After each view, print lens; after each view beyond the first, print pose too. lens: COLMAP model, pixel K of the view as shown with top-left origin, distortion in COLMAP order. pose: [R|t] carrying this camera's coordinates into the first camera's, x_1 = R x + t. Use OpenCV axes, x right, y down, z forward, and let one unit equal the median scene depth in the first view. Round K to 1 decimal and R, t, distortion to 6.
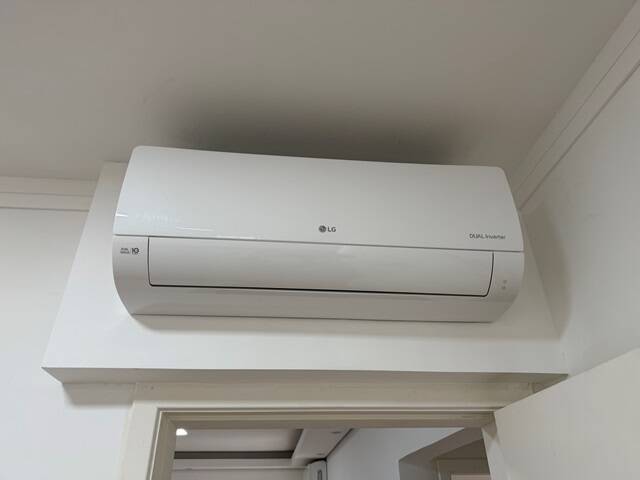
lens RADIAL K [[449.3, 0, 320.0], [0, 449.3, 240.0], [0, 0, 1]] dist [0.095606, -0.149264]
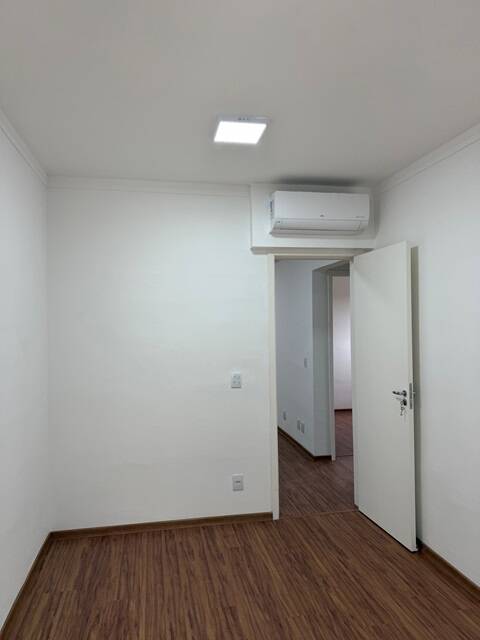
lens RADIAL K [[449.3, 0, 240.0], [0, 449.3, 320.0], [0, 0, 1]] dist [0.095606, -0.149264]
pose [[0.996006, 0.008576, 0.088870, -0.992138], [-0.053556, 0.853801, 0.517837, -1.194514], [-0.071437, -0.520528, 0.850851, -2.677431]]
